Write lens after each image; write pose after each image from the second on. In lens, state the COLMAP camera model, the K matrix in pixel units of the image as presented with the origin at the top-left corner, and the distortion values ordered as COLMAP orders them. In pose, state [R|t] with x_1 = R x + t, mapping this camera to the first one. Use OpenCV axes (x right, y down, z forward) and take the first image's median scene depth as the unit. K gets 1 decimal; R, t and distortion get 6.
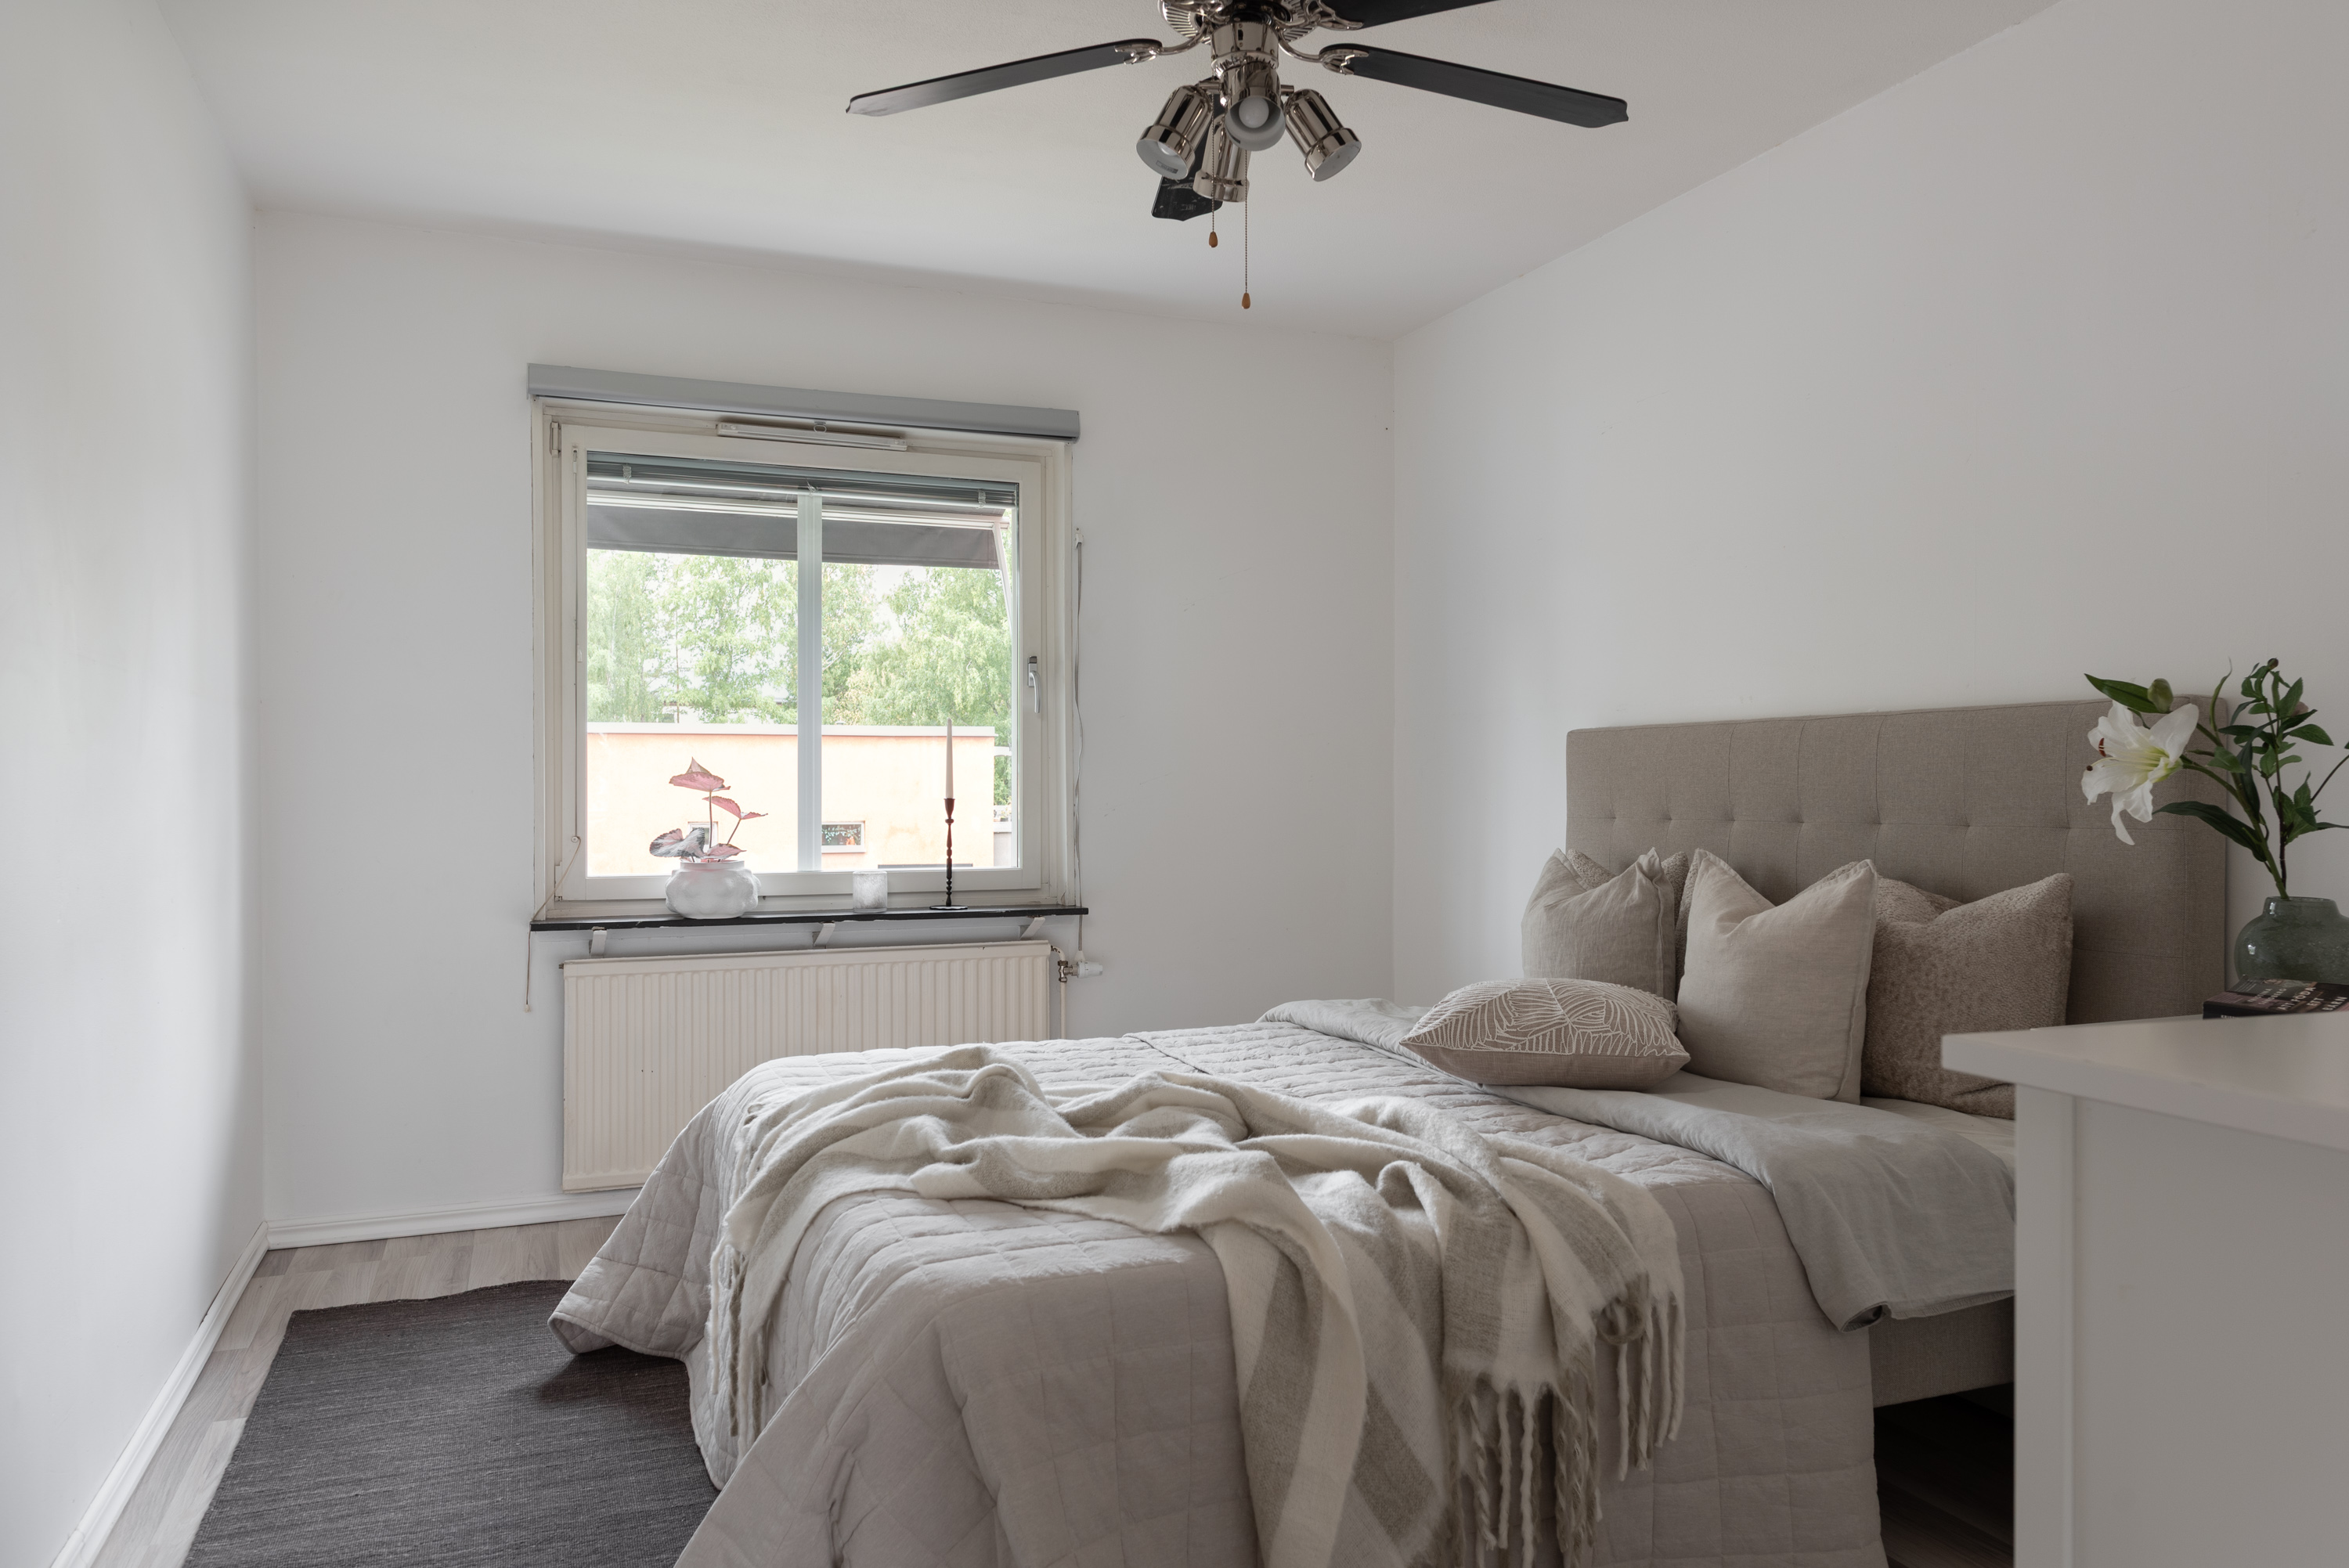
lens RADIAL K [[1593.7, 0, 1174.5], [0, 1593.7, 784.0], [0, 0, 1]] dist [0.001375, 0.001194]
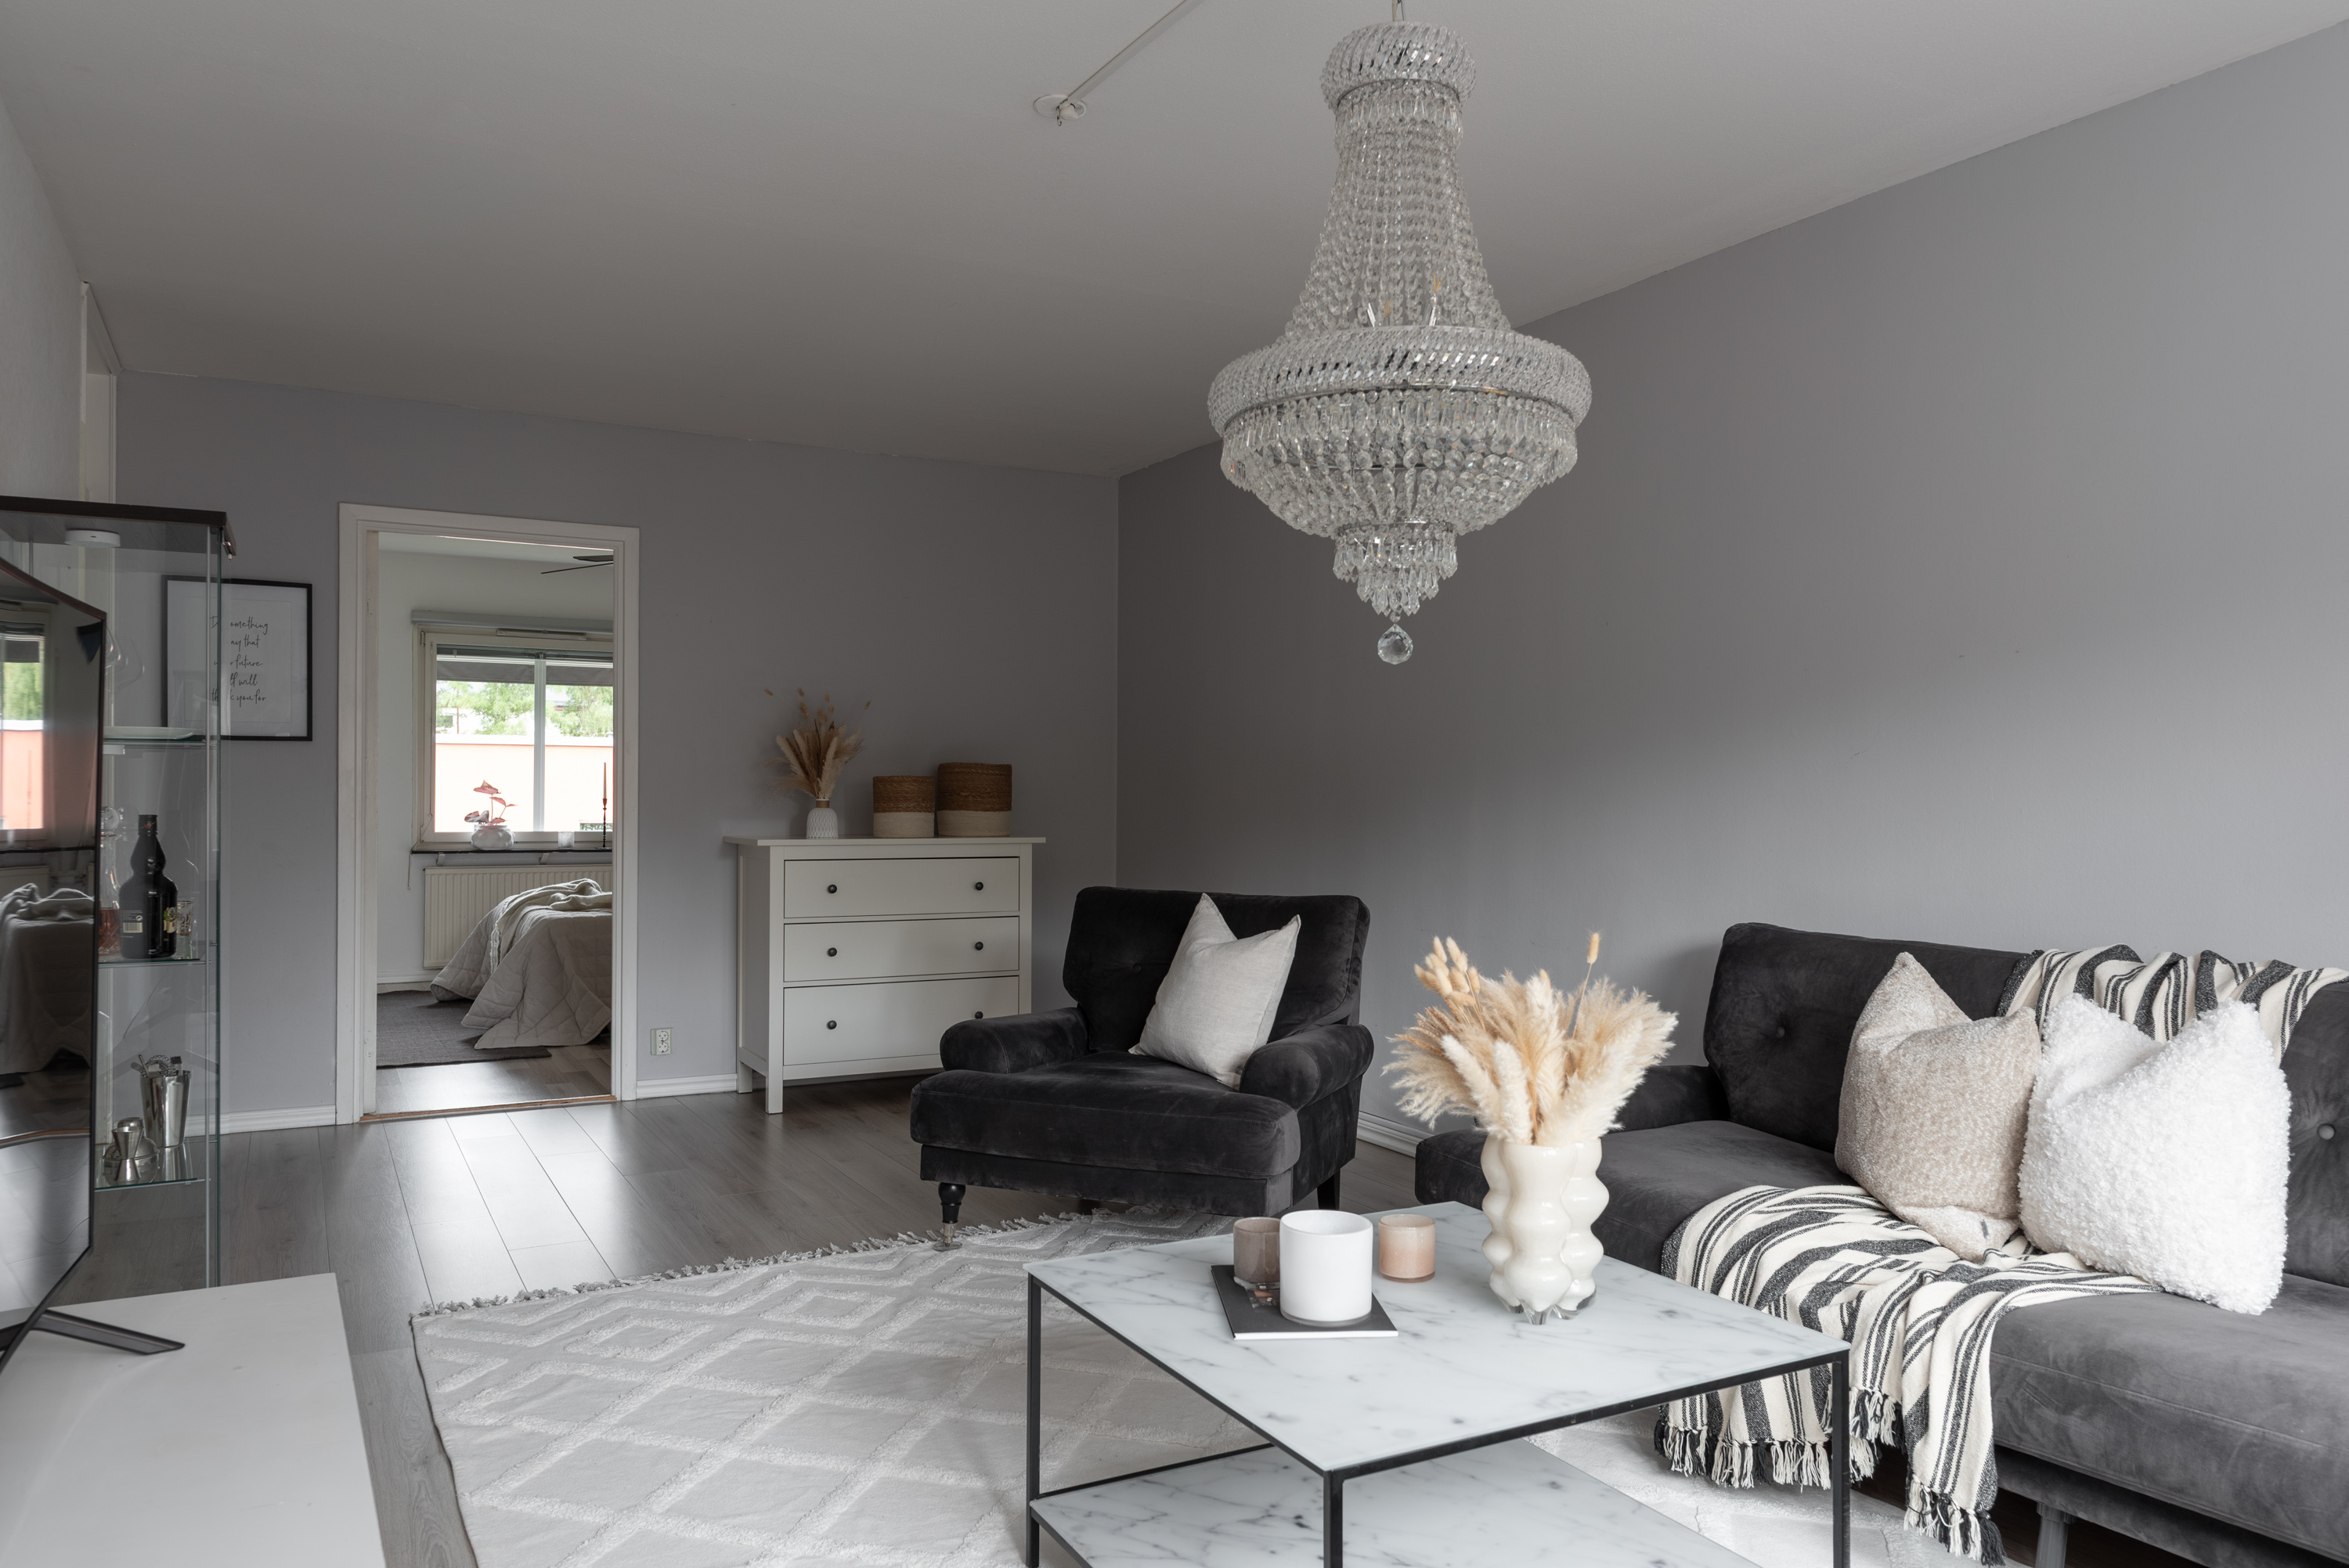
lens RADIAL K [[1593.7, 0, 1174.5], [0, 1593.7, 784.0], [0, 0, 1]] dist [0.001375, 0.001194]
pose [[0.992461, 0.010503, 0.122107, 0.395599], [-0.011003, 0.999934, 0.003425, -0.028773], [-0.122063, -0.004743, 0.992511, -1.371316]]
